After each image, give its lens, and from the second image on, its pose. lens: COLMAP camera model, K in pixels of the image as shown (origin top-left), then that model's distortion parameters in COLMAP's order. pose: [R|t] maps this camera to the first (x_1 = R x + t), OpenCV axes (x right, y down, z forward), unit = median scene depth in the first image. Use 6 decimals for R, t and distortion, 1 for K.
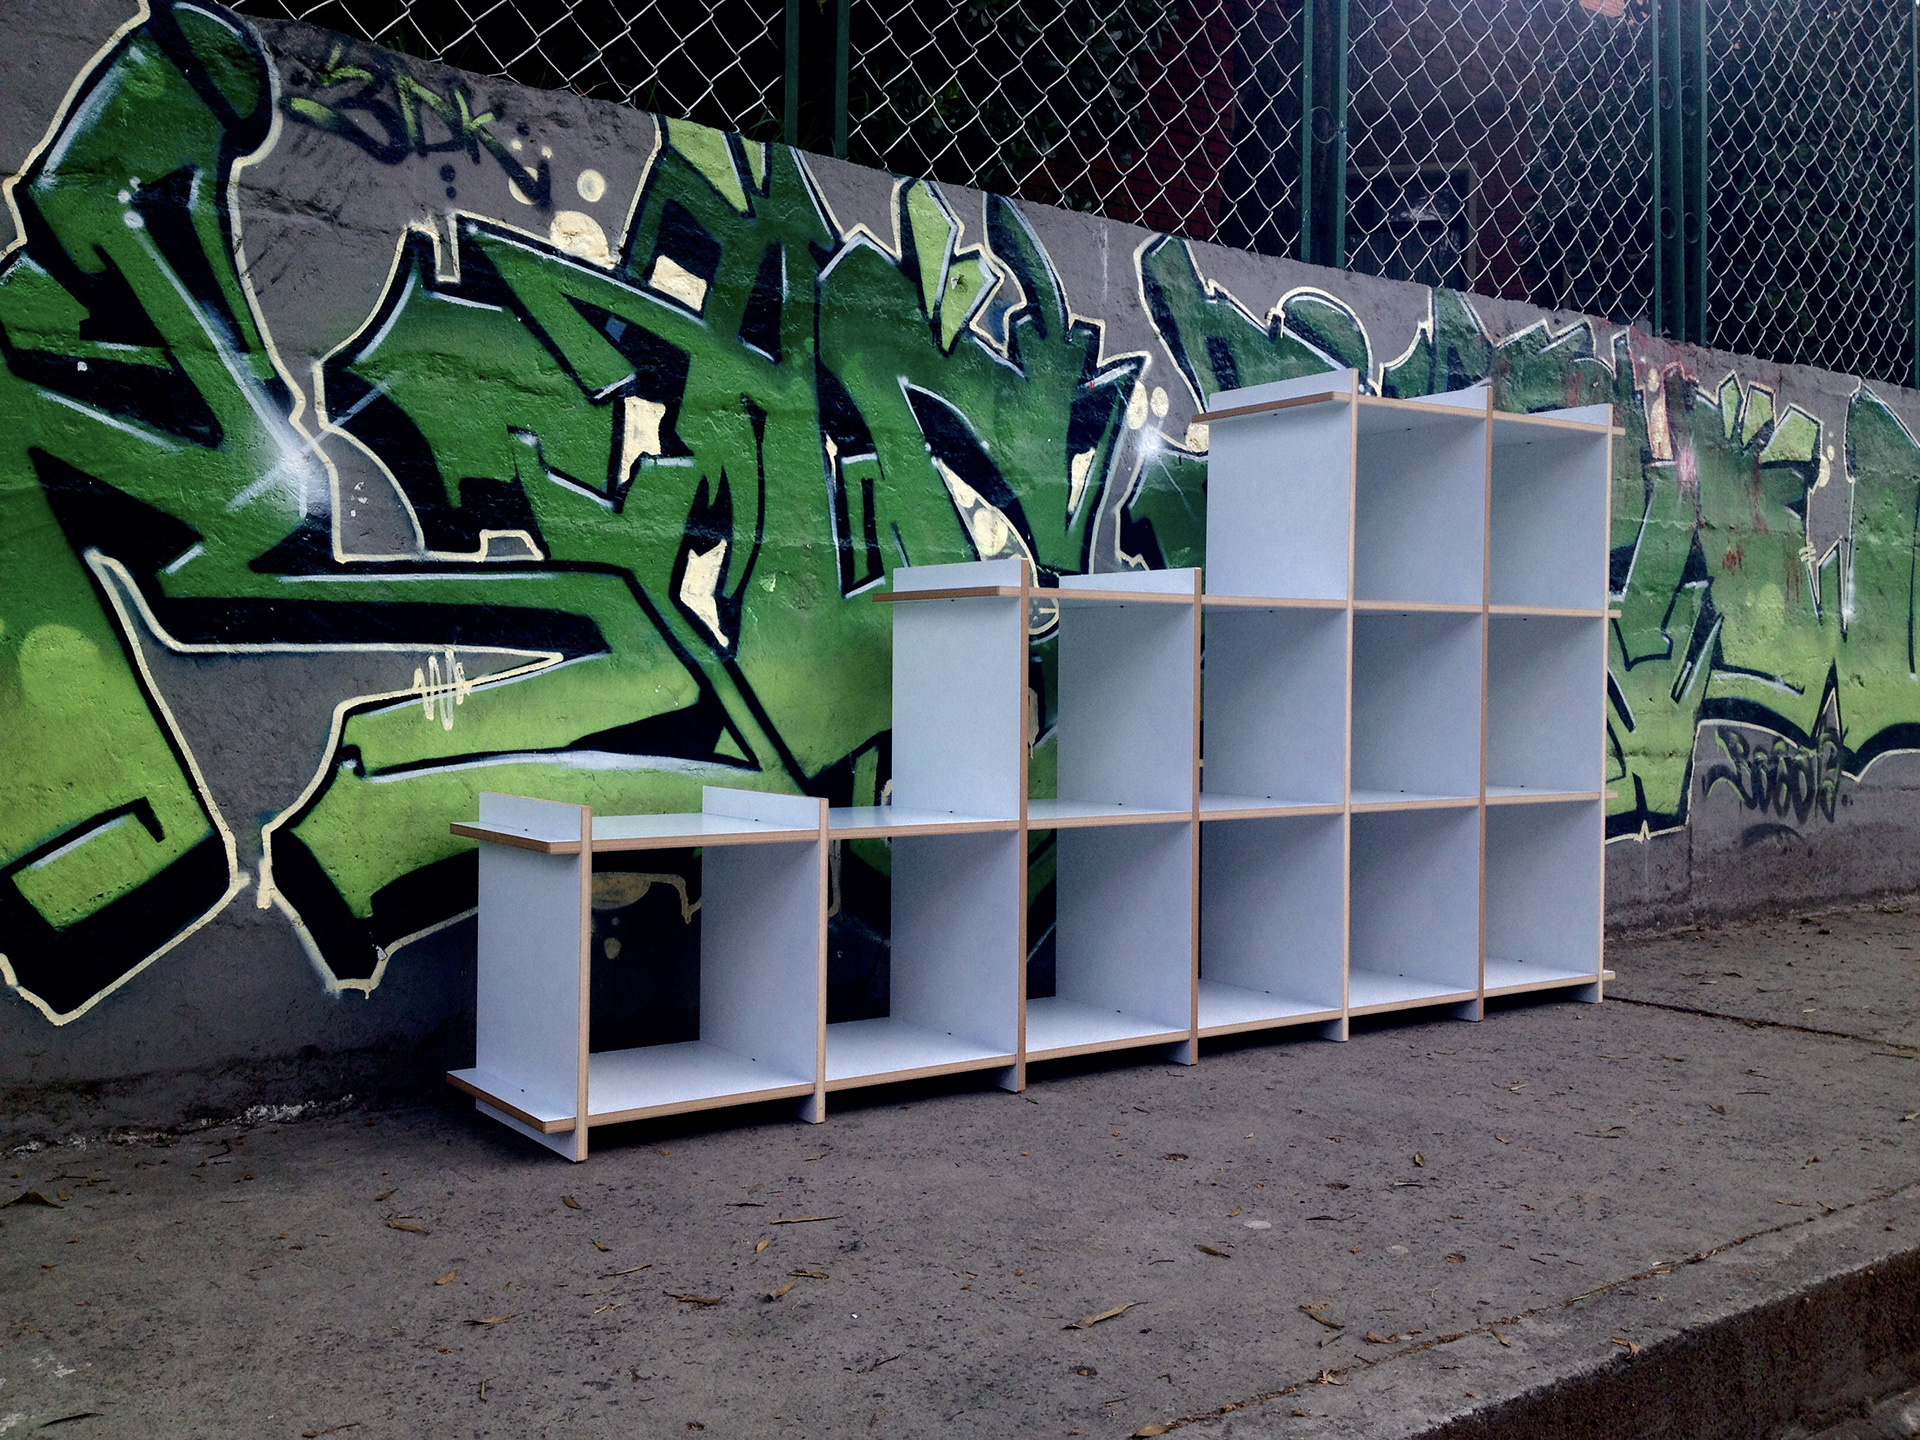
lens RADIAL K [[1846.4, 0, 1045.2], [0, 1846.4, 731.2], [0, 0, 1]] dist [0.147128, -0.286607]
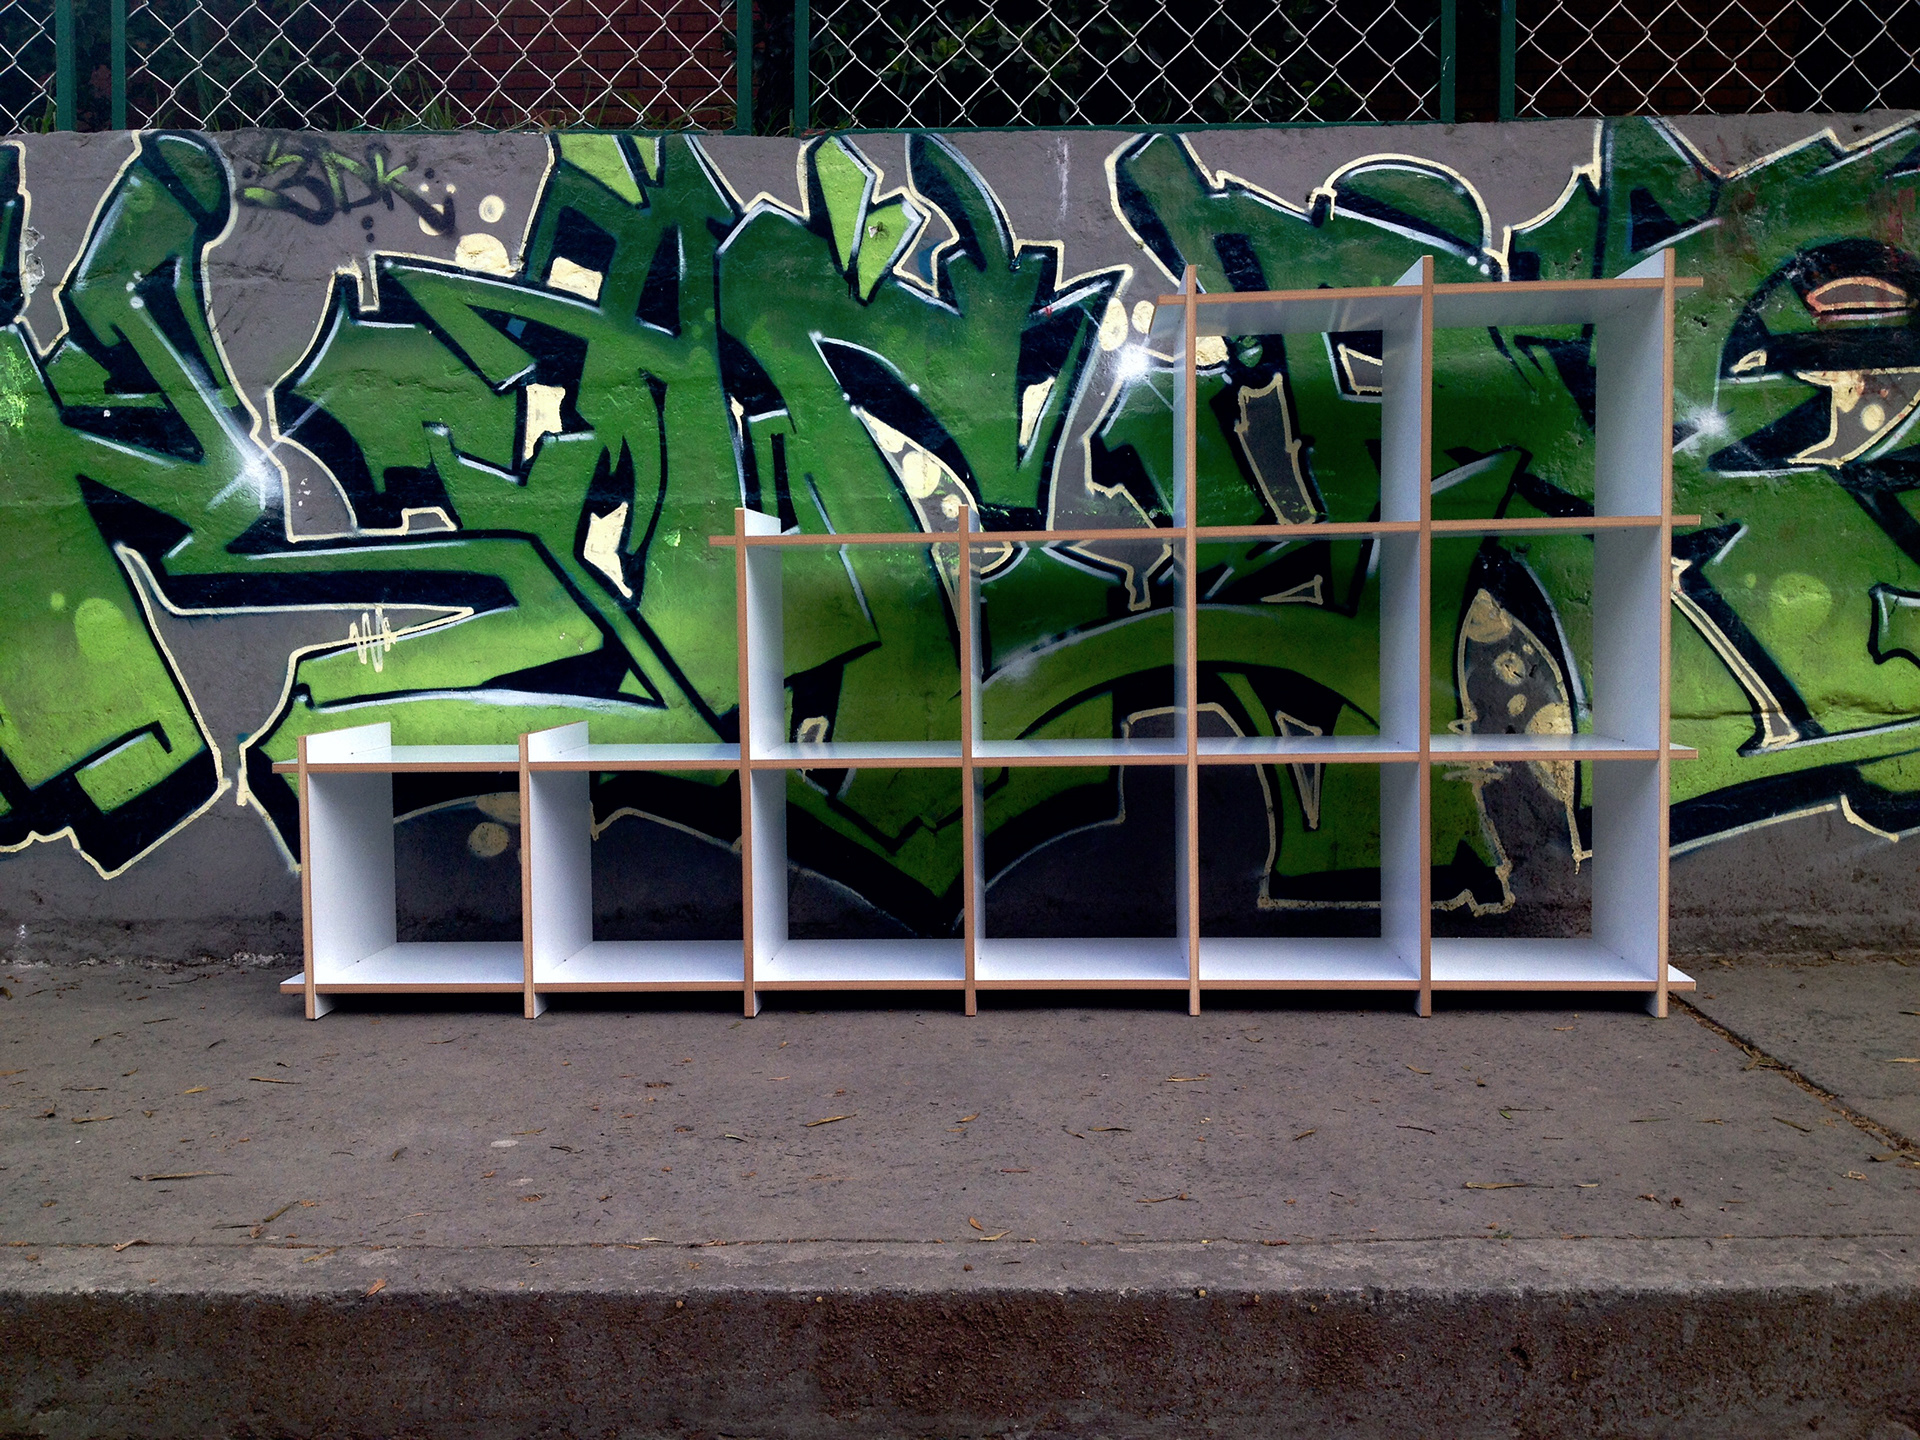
lens RADIAL K [[1845.6, 0, 963.1], [0, 1845.6, 732.6], [0, 0, 1]] dist [0.150360, -0.386722]
pose [[0.769213, 0.022858, -0.638583, 0.702024], [0.001997, 0.999269, 0.038174, -0.006179], [0.638989, -0.030639, 0.768605, 0.261246]]
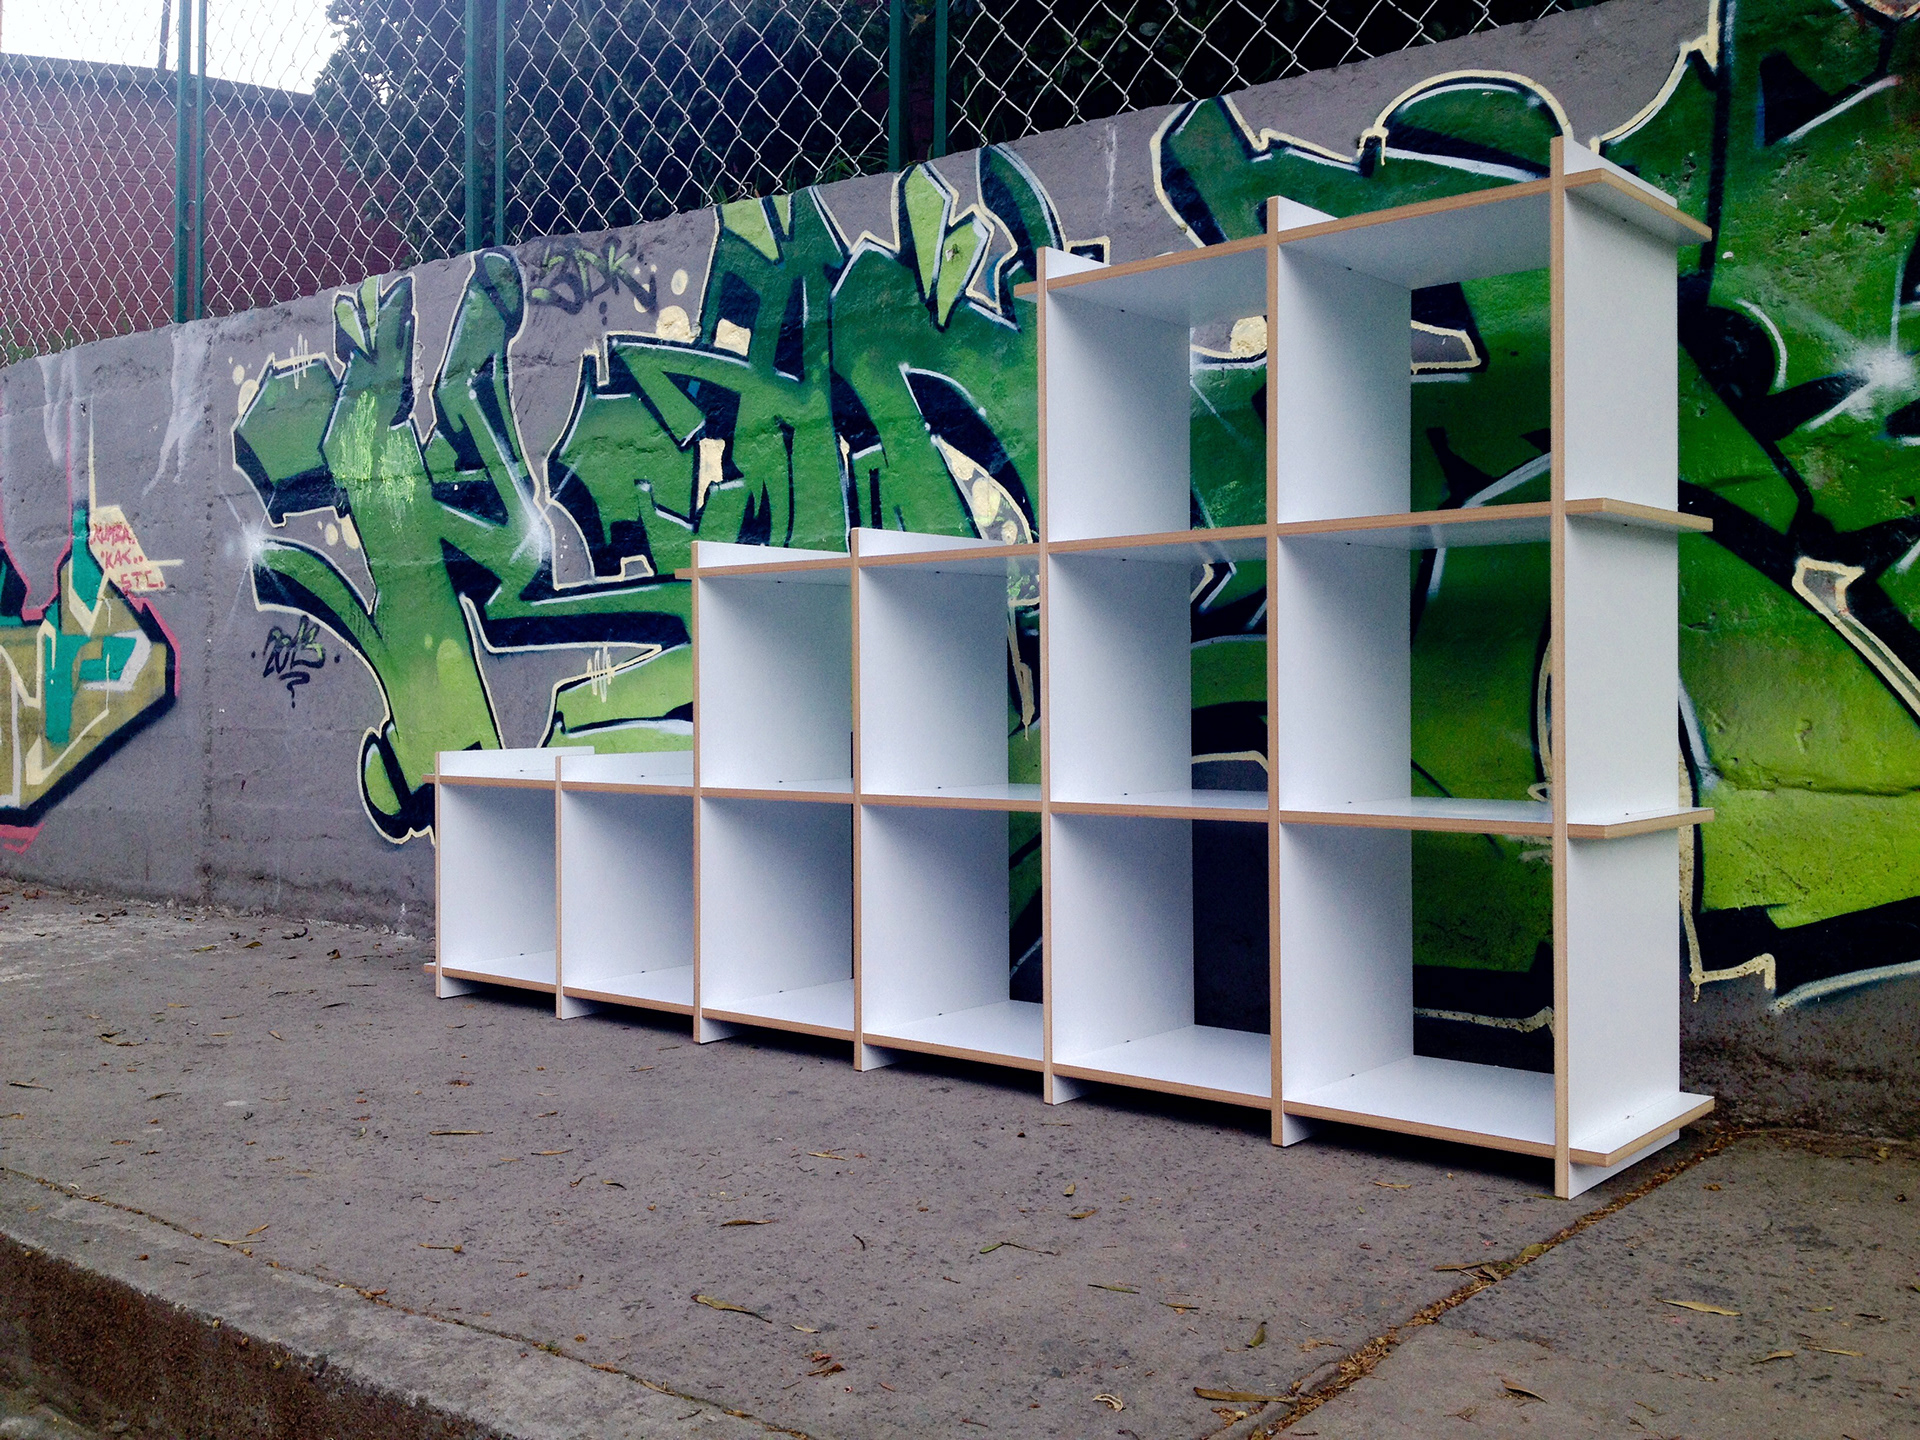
lens RADIAL K [[1845.6, 0, 963.1], [0, 1845.6, 732.6], [0, 0, 1]] dist [0.150360, -0.386722]
pose [[0.218566, 0.013144, -0.975734, 0.998489], [-0.019194, 0.999774, 0.009168, 0.003594], [0.975633, 0.016724, 0.218769, 0.864793]]
